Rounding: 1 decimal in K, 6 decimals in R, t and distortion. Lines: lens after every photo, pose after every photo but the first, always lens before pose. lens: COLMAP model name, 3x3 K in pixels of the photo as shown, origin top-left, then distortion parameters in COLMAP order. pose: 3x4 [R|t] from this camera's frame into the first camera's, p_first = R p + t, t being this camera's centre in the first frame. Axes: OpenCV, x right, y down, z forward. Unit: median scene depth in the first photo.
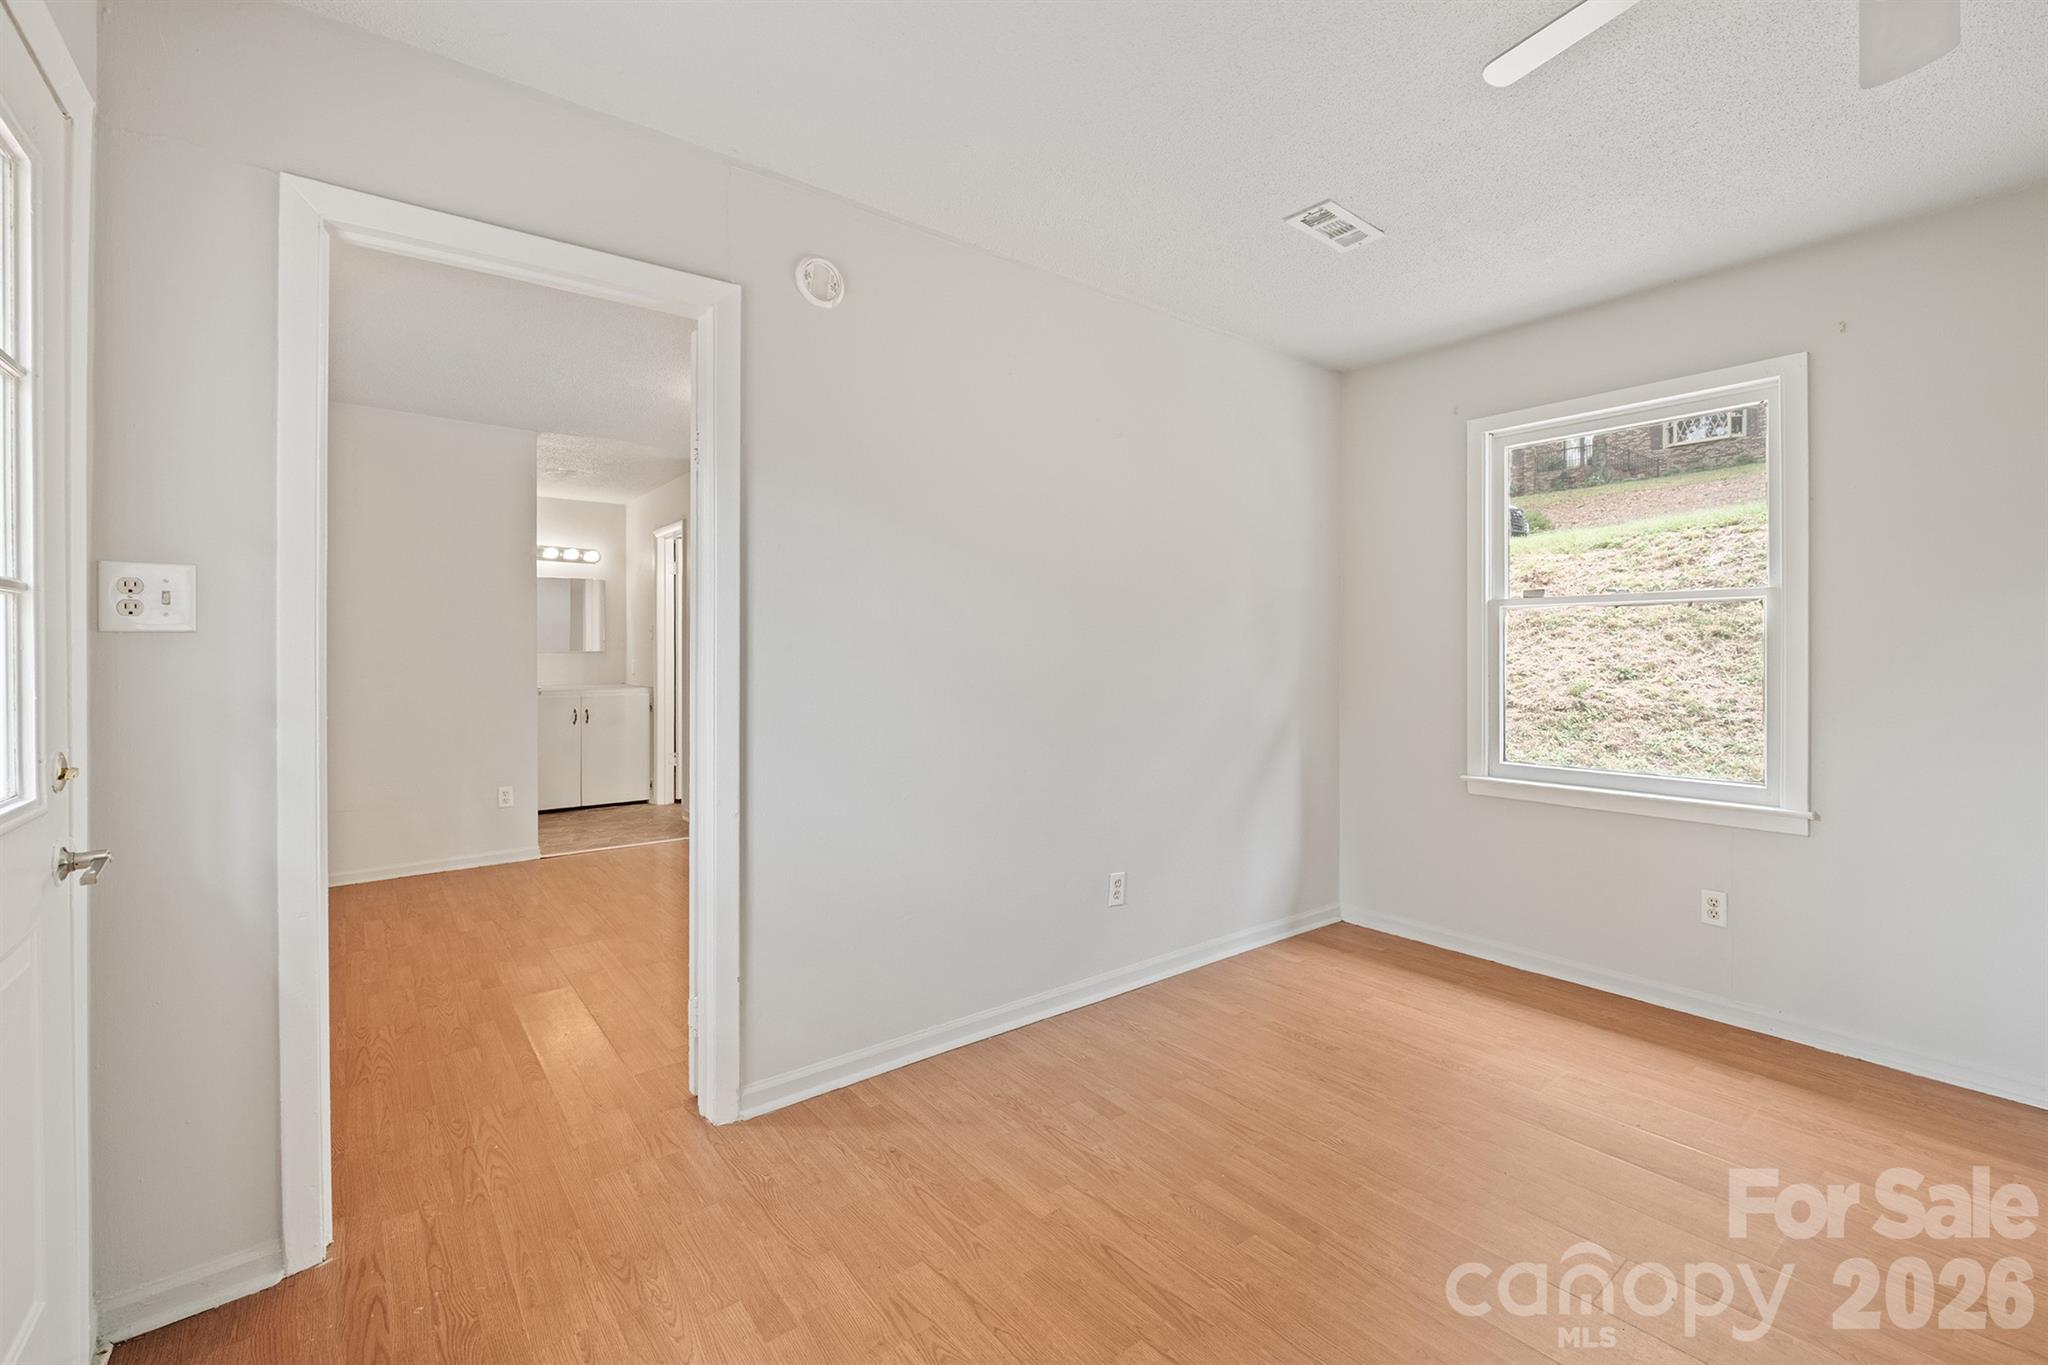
lens RADIAL K [[859.9, 0, 1026.7], [0, 859.9, 666.8], [0, 0, 1]] dist [-0.008737, -0.000594]
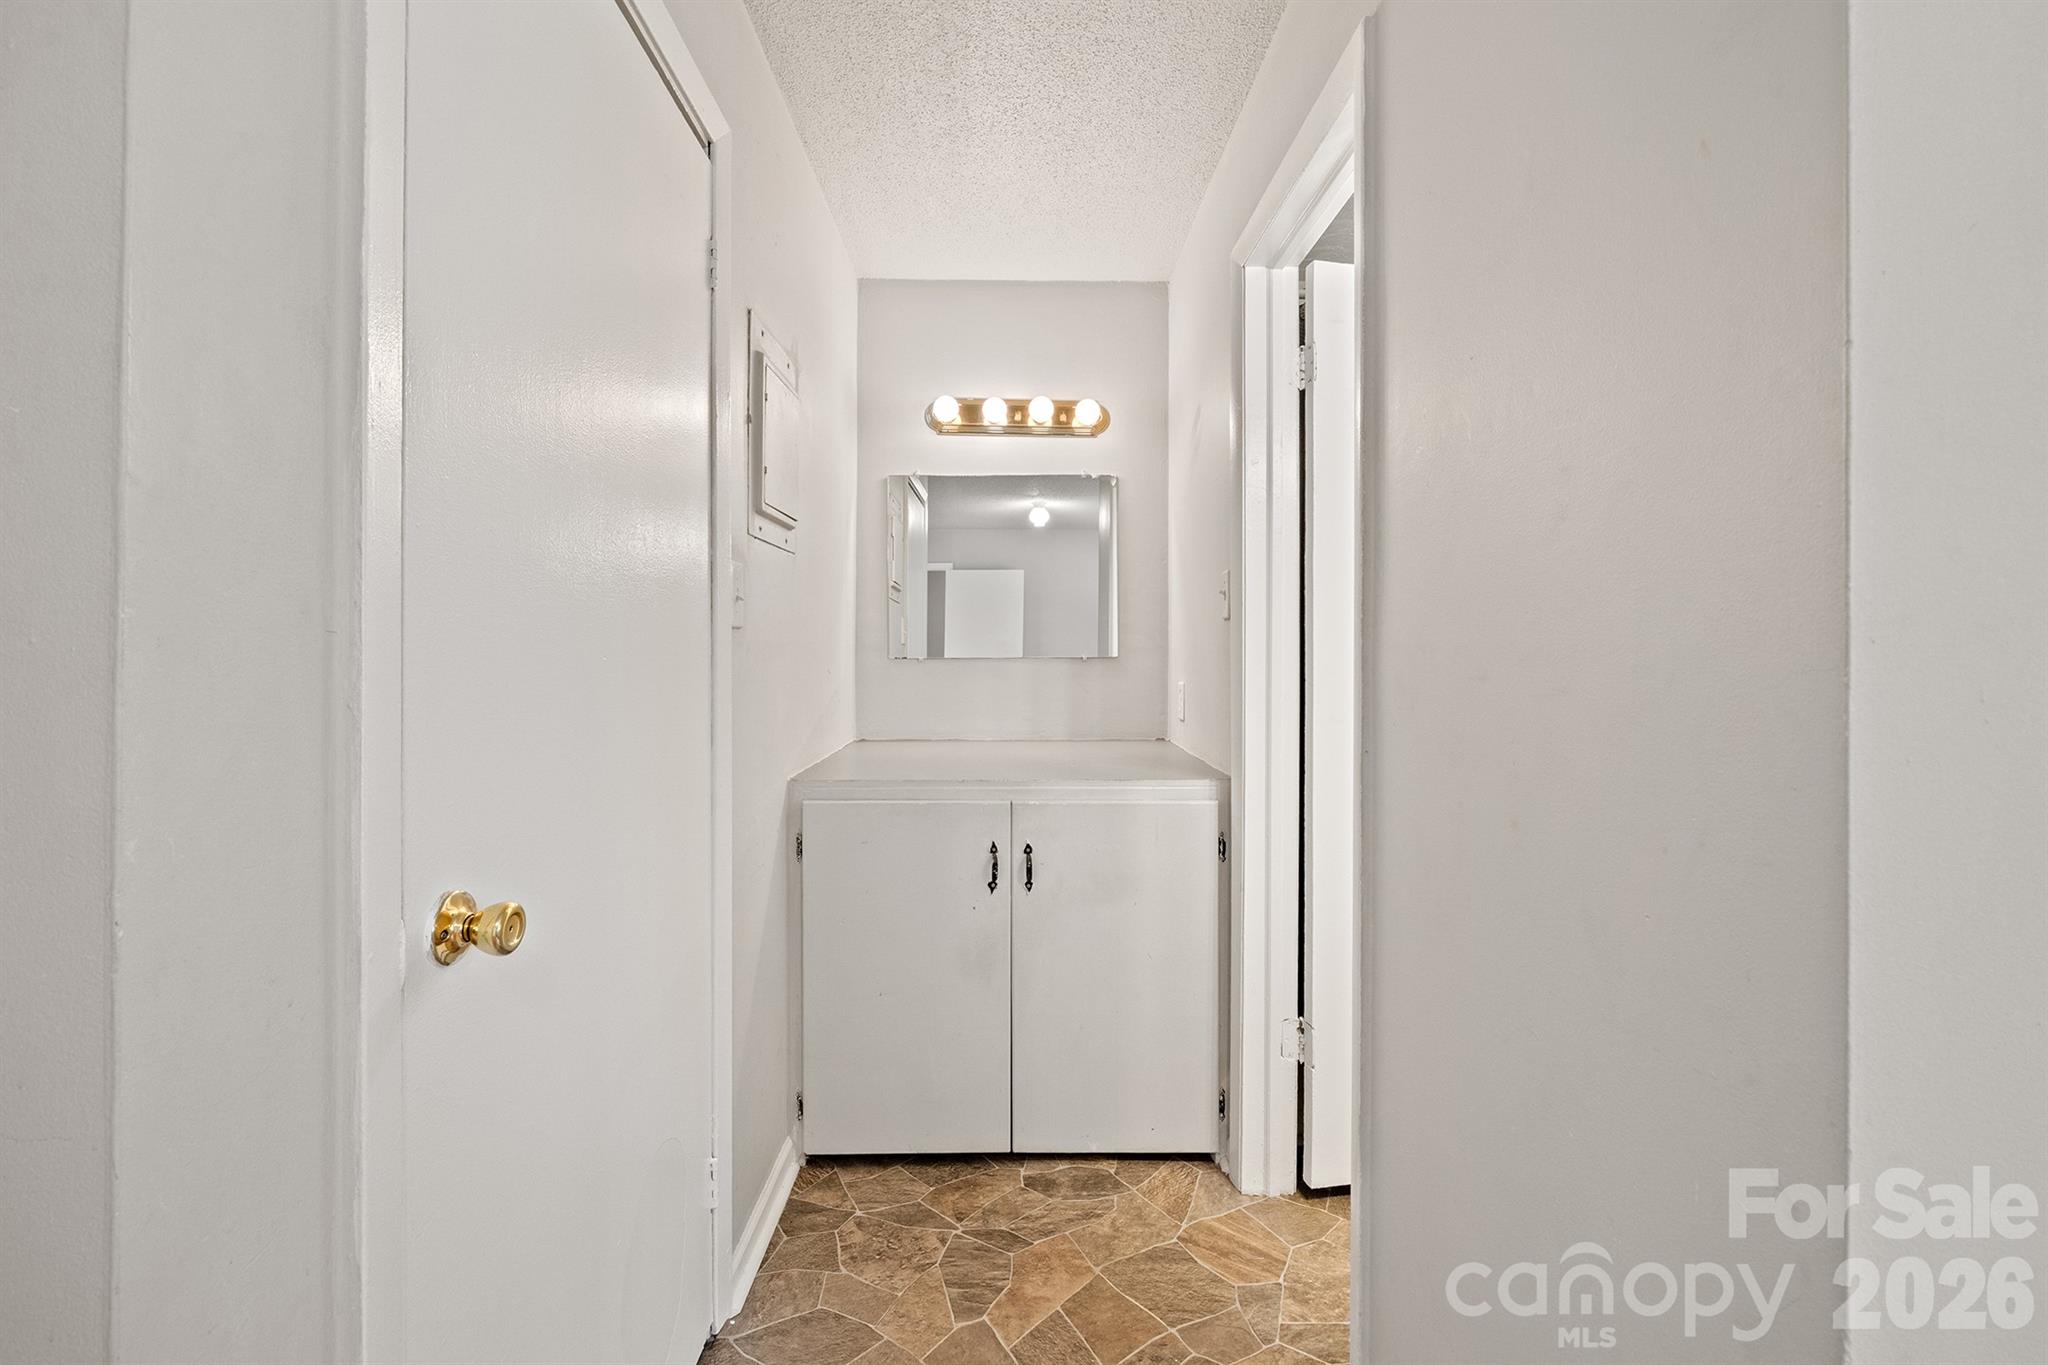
lens RADIAL K [[859.9, 0, 1040.3], [0, 859.9, 670.7], [0, 0, 1]] dist [-0.008737, -0.000594]
pose [[0.805890, 0.000013, -0.592065, -0.316323], [-0.002200, 0.999993, -0.002971, -0.010986], [0.592061, 0.003697, 0.805885, 0.729894]]
